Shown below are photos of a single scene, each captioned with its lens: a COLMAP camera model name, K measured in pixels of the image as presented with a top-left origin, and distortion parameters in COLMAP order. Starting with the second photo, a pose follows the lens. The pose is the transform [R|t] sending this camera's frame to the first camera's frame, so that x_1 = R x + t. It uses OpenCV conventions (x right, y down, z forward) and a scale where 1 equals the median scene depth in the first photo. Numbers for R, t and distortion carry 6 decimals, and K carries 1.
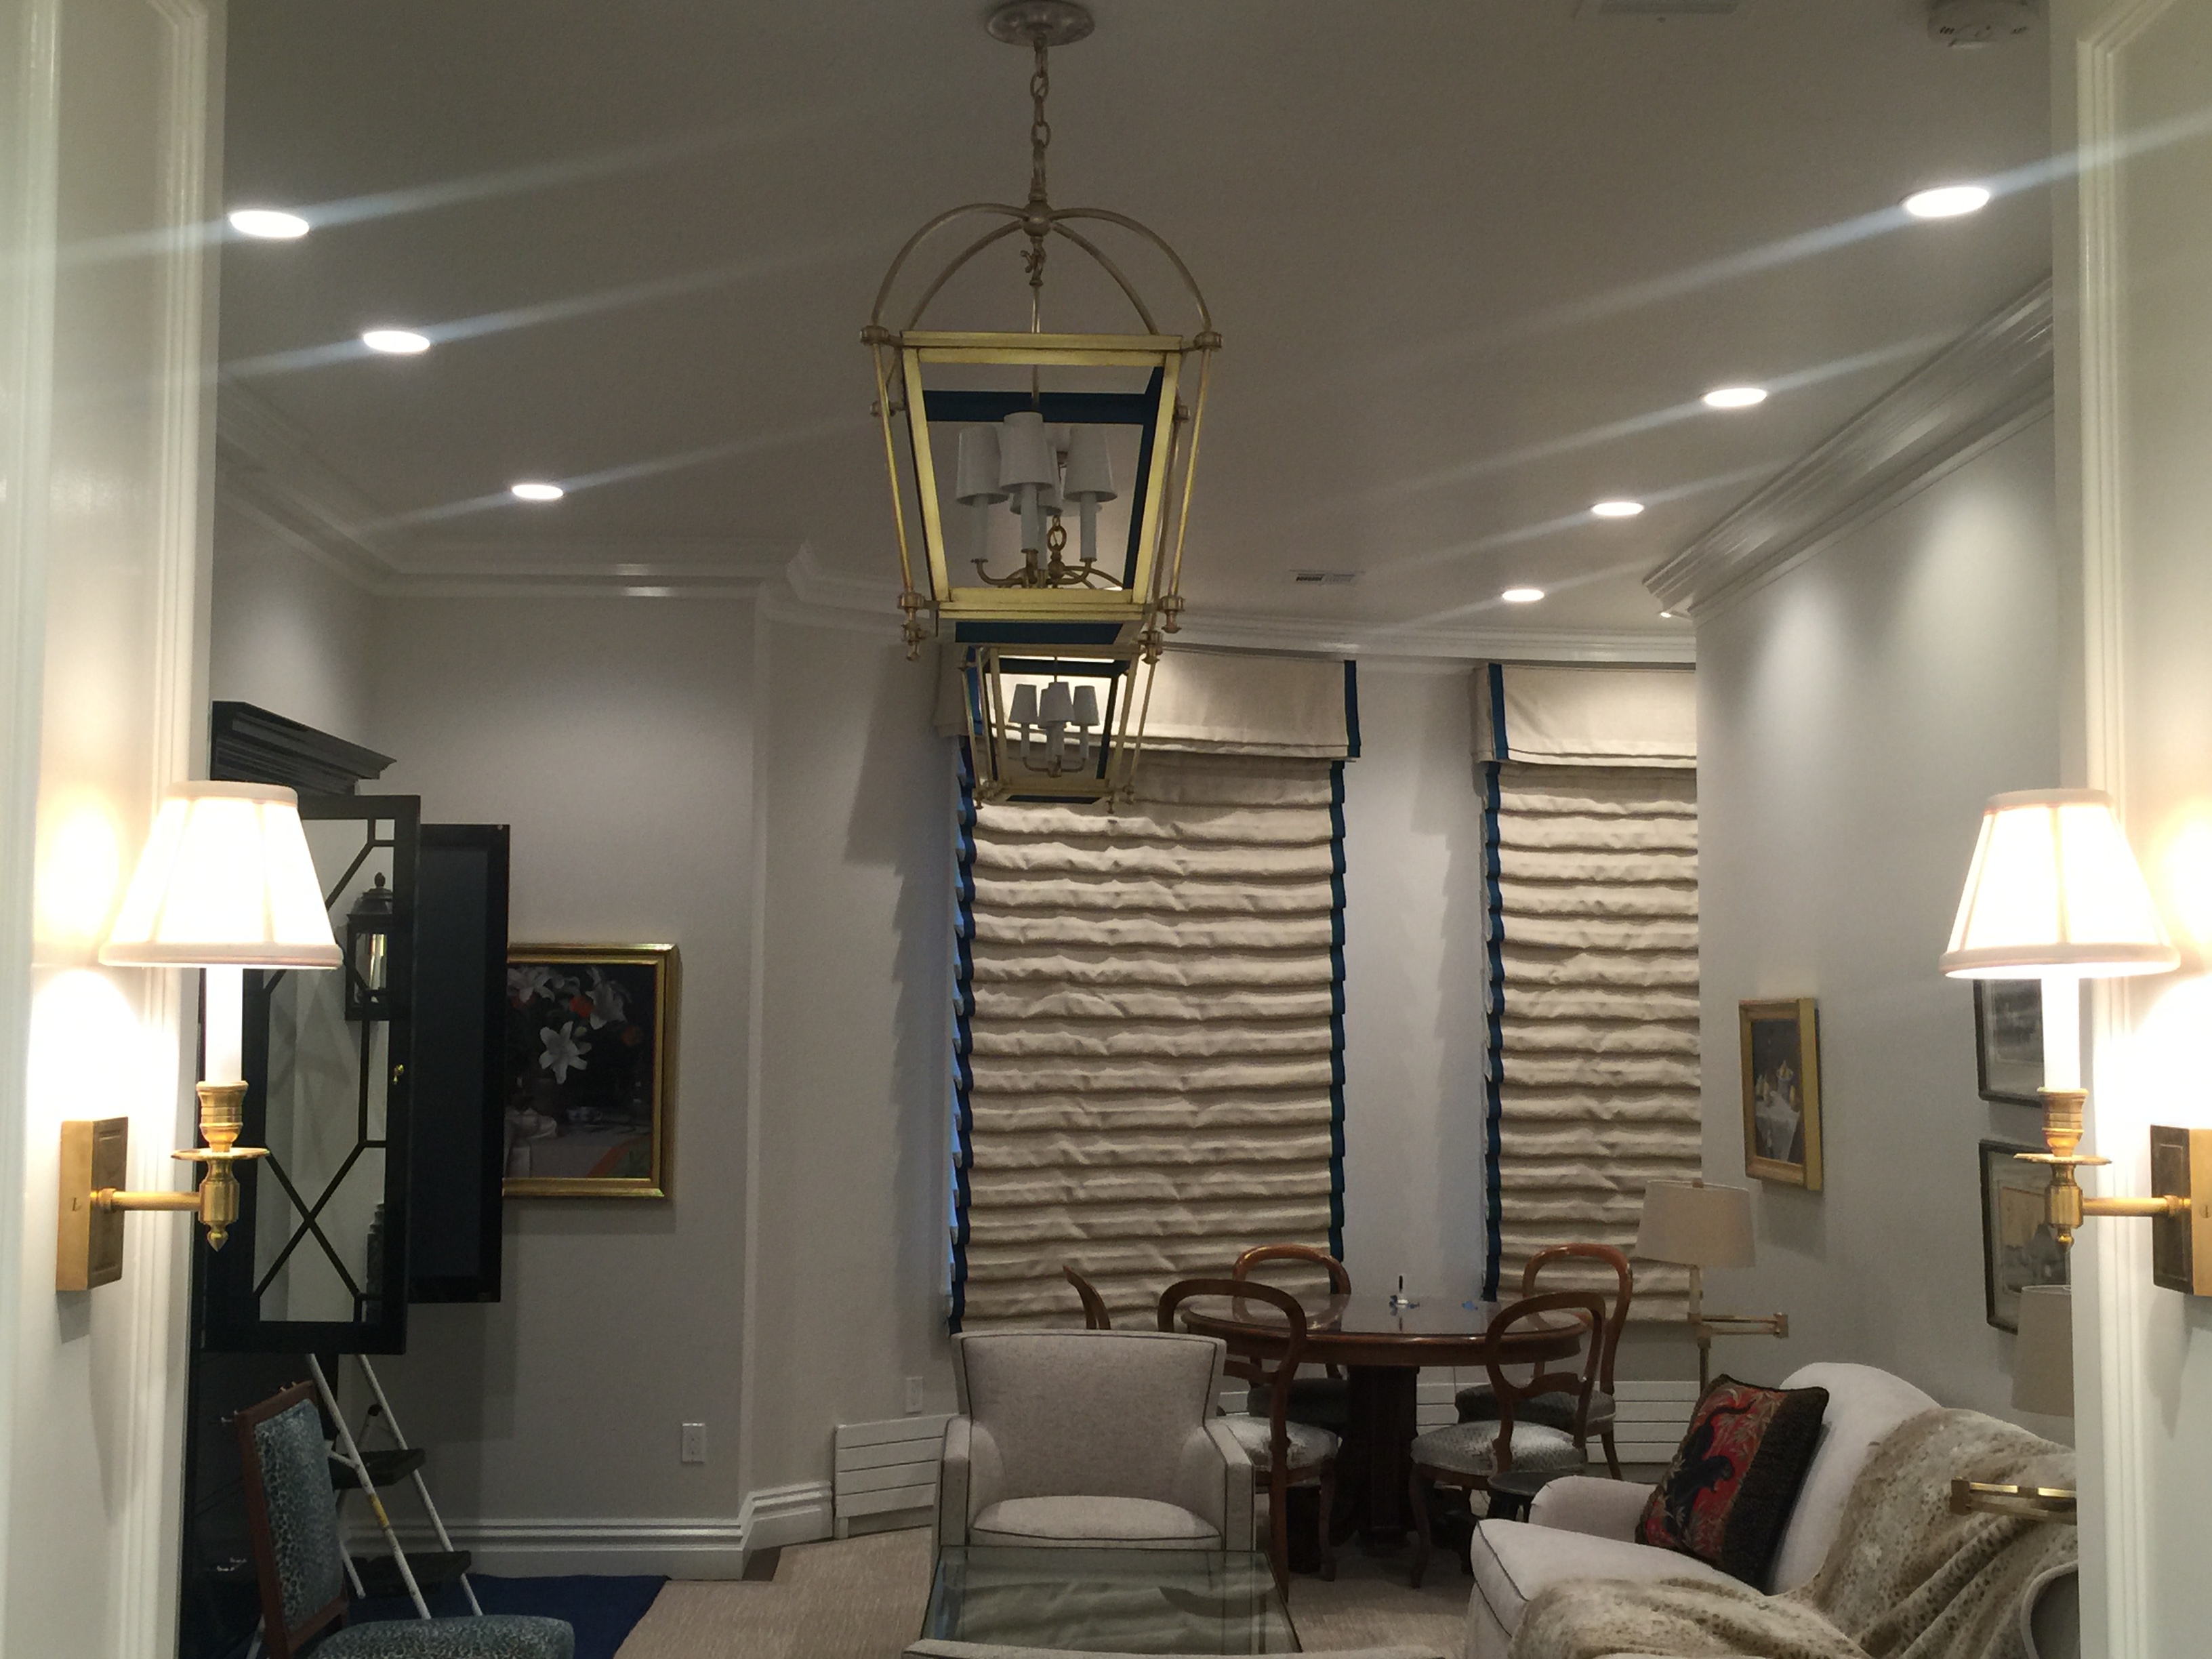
lens RADIAL K [[2622.4, 0, 1106.0], [0, 2622.4, 829.5], [0, 0, 1]] dist [0.065105, -0.049041]
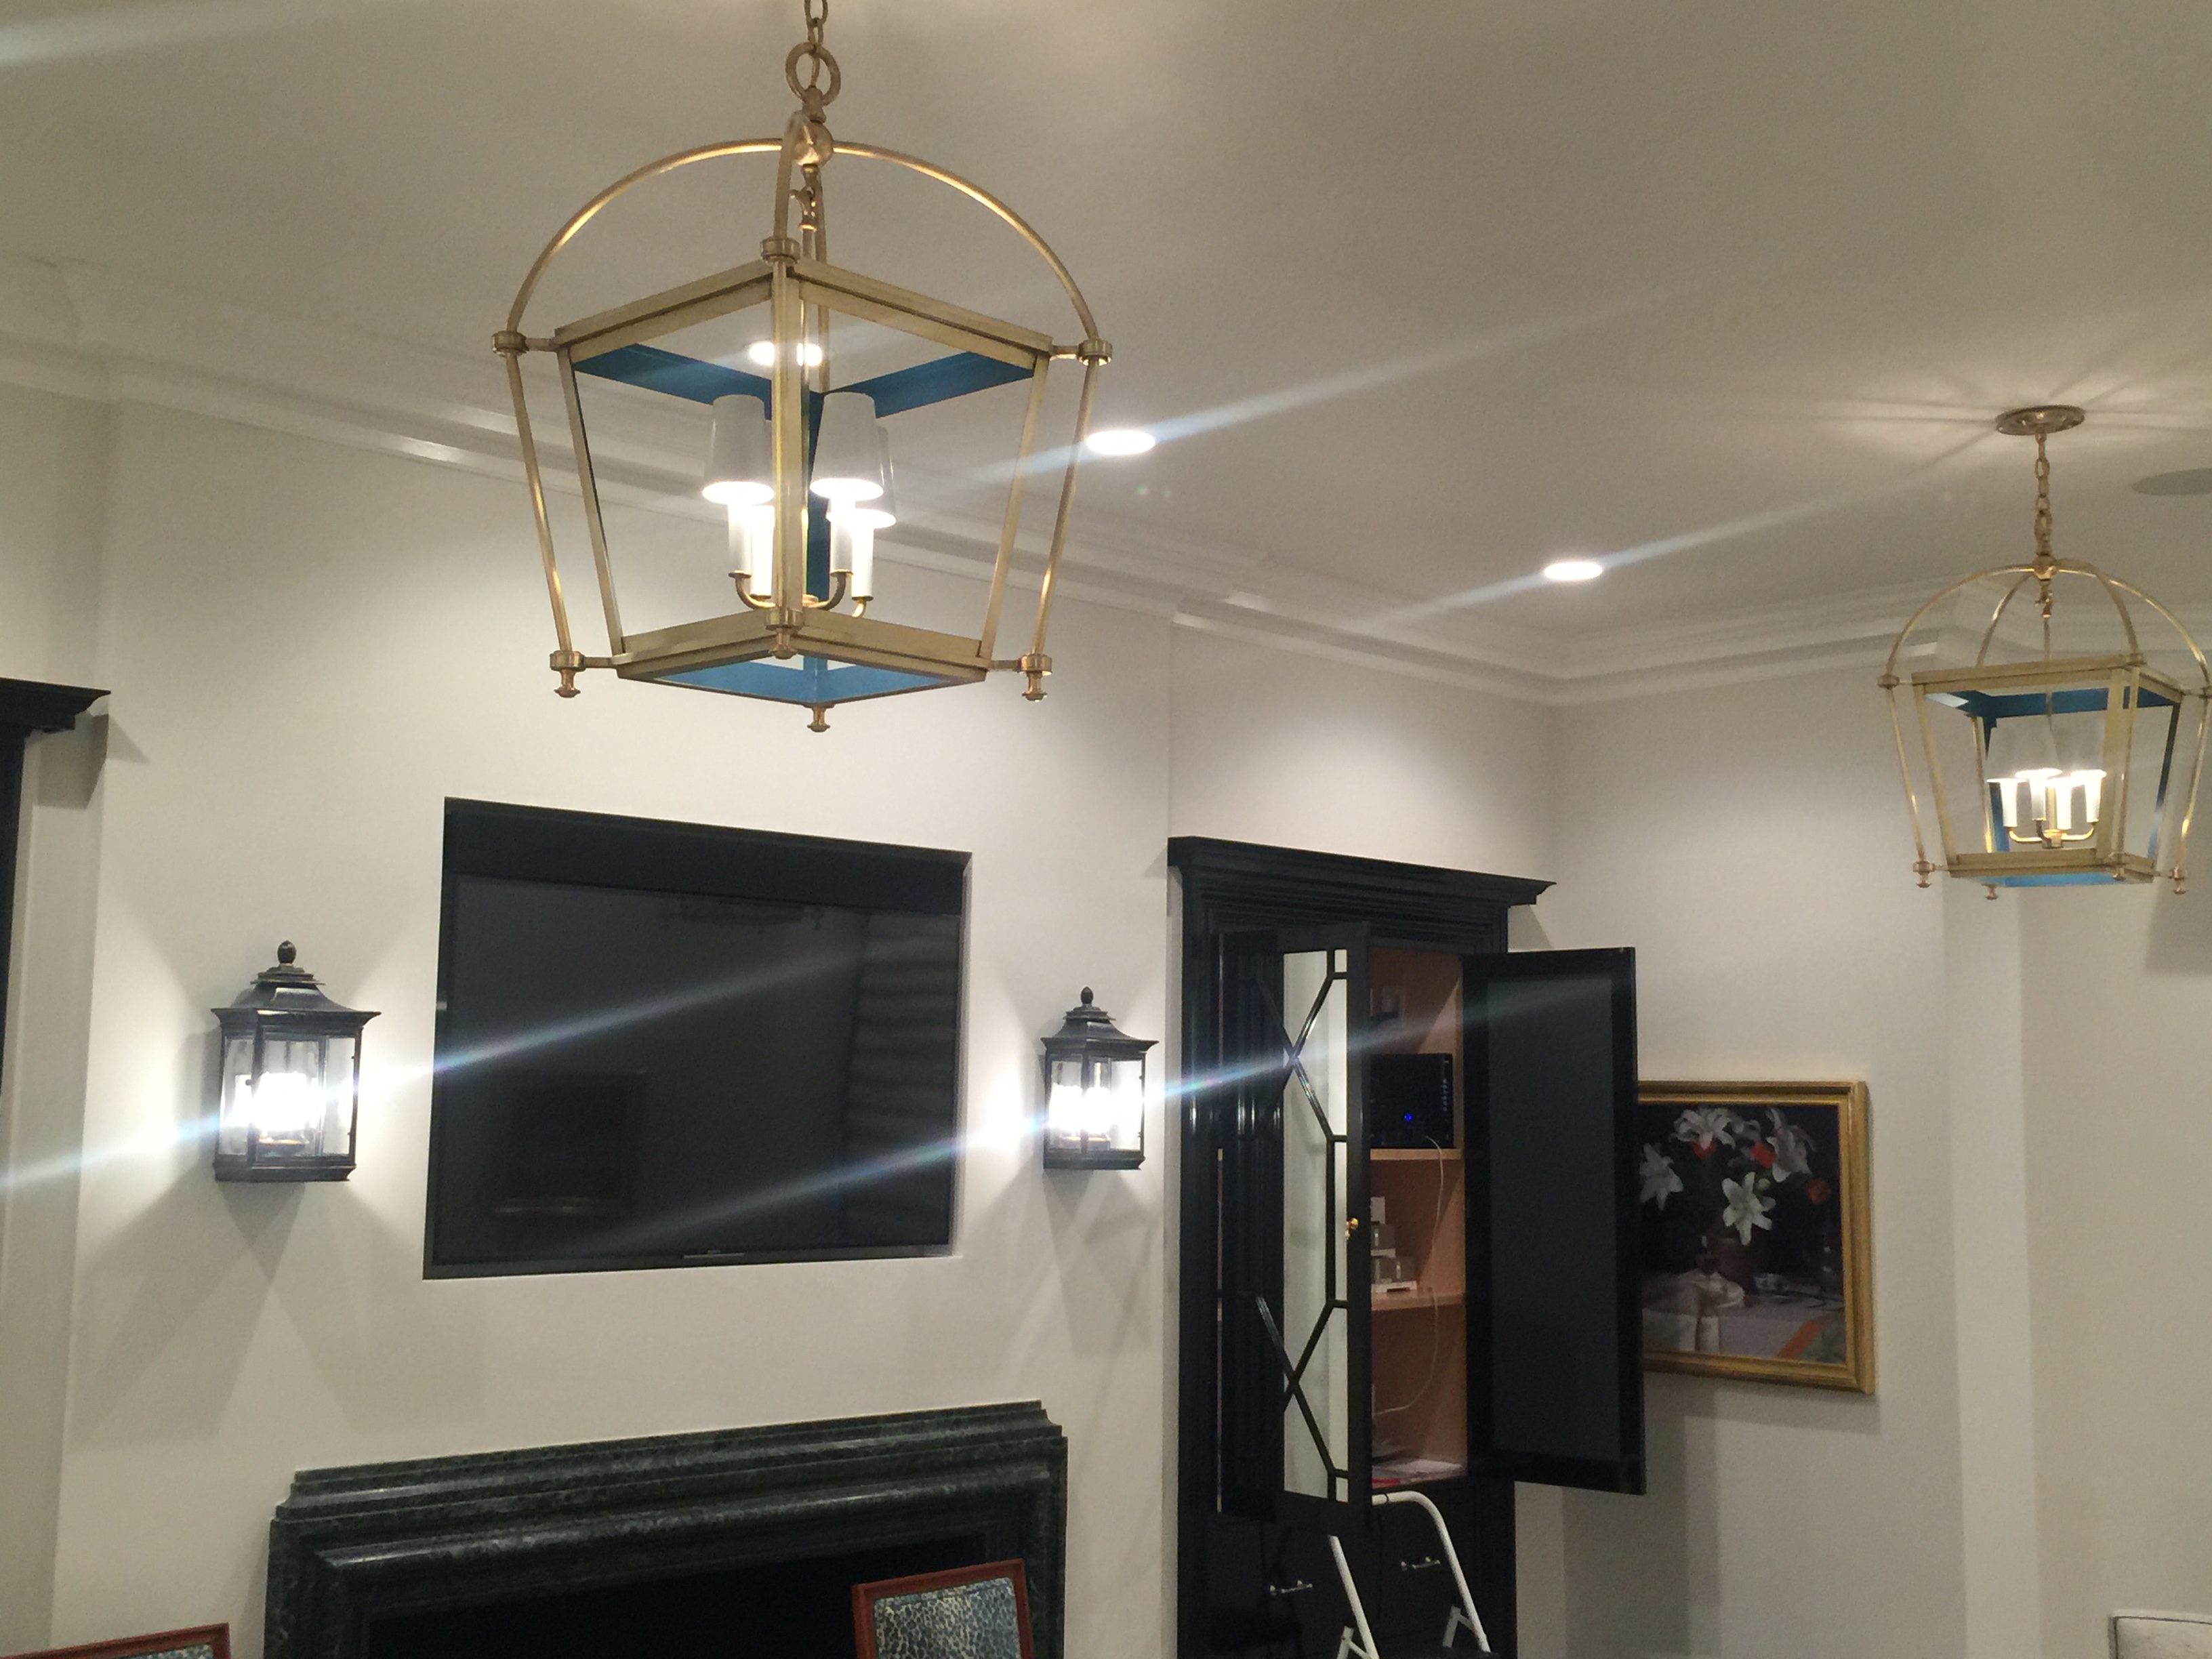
lens RADIAL K [[2622.4, 0, 1106.0], [0, 2622.4, 829.5], [0, 0, 1]] dist [0.065105, -0.049041]
pose [[0.700284, -0.076613, -0.709742, 0.268538], [0.041354, 0.996908, -0.066809, 0.010078], [0.712666, 0.017435, 0.701287, 0.244206]]
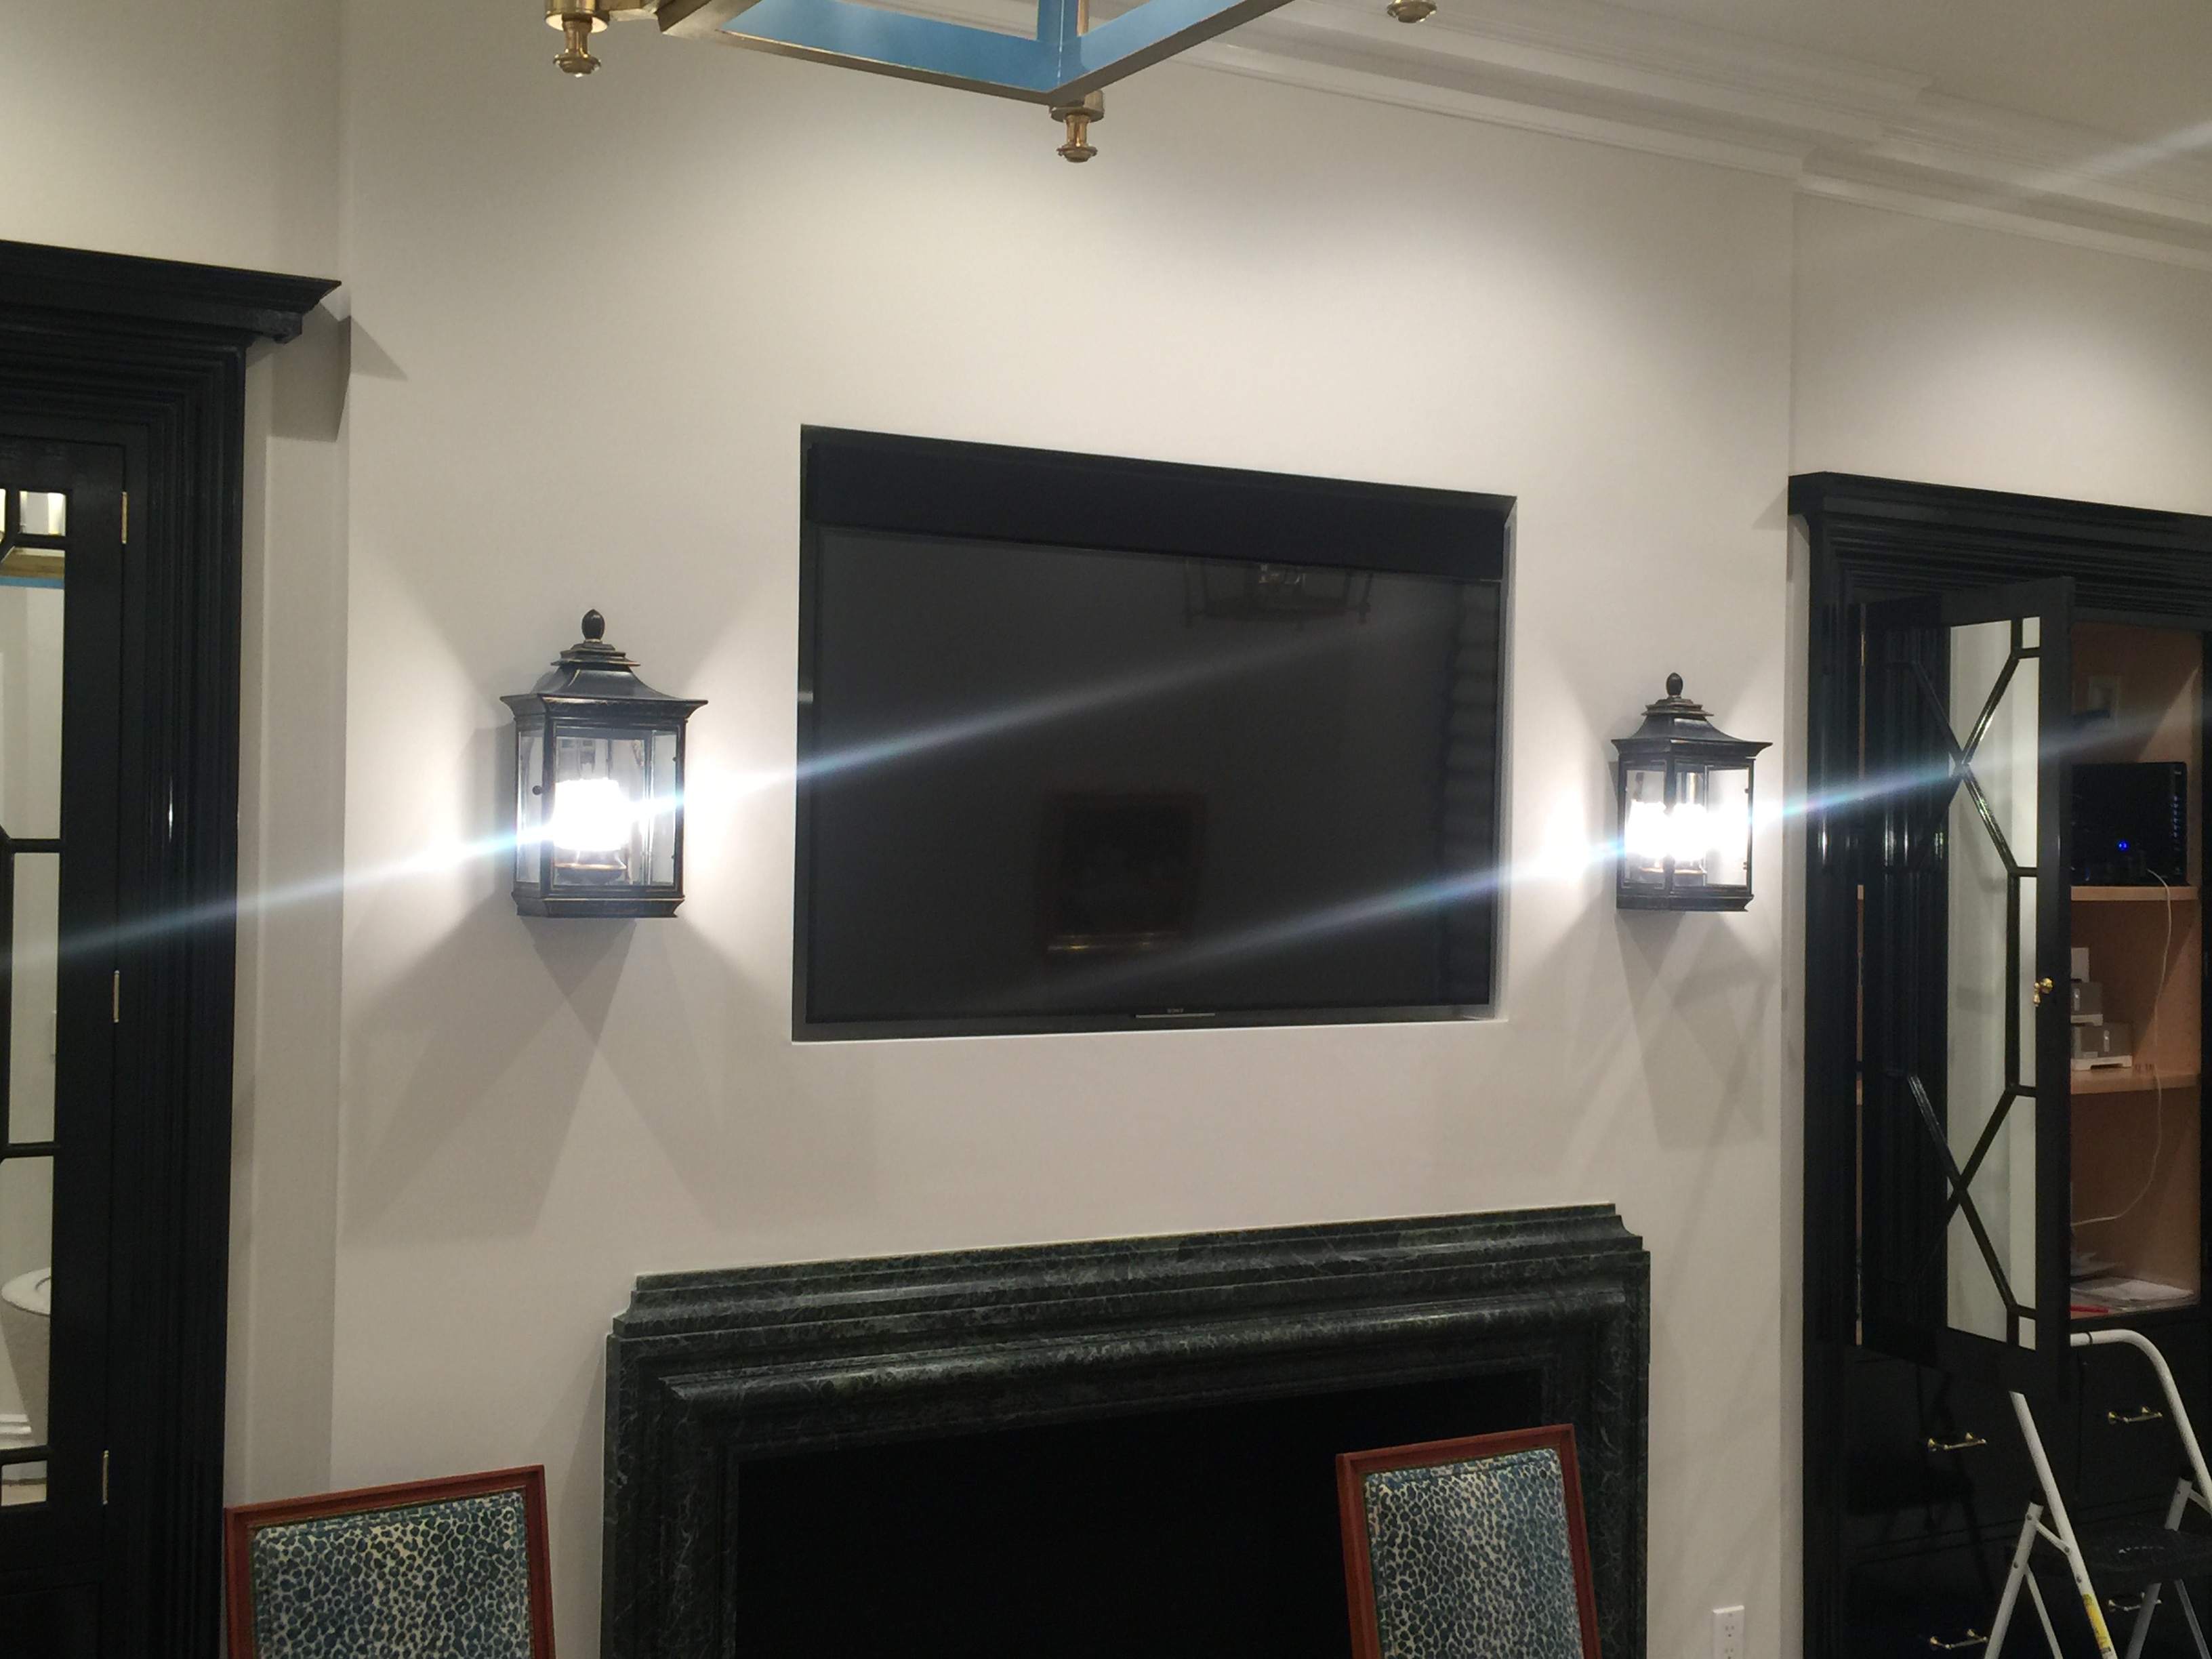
lens RADIAL K [[2622.4, 0, 1106.0], [0, 2622.4, 829.5], [0, 0, 1]] dist [0.065105, -0.049041]
pose [[0.504586, -0.006938, -0.863333, 0.160722], [0.049234, 0.998572, 0.020750, 0.020776], [0.861956, -0.052975, 0.504207, 0.369677]]
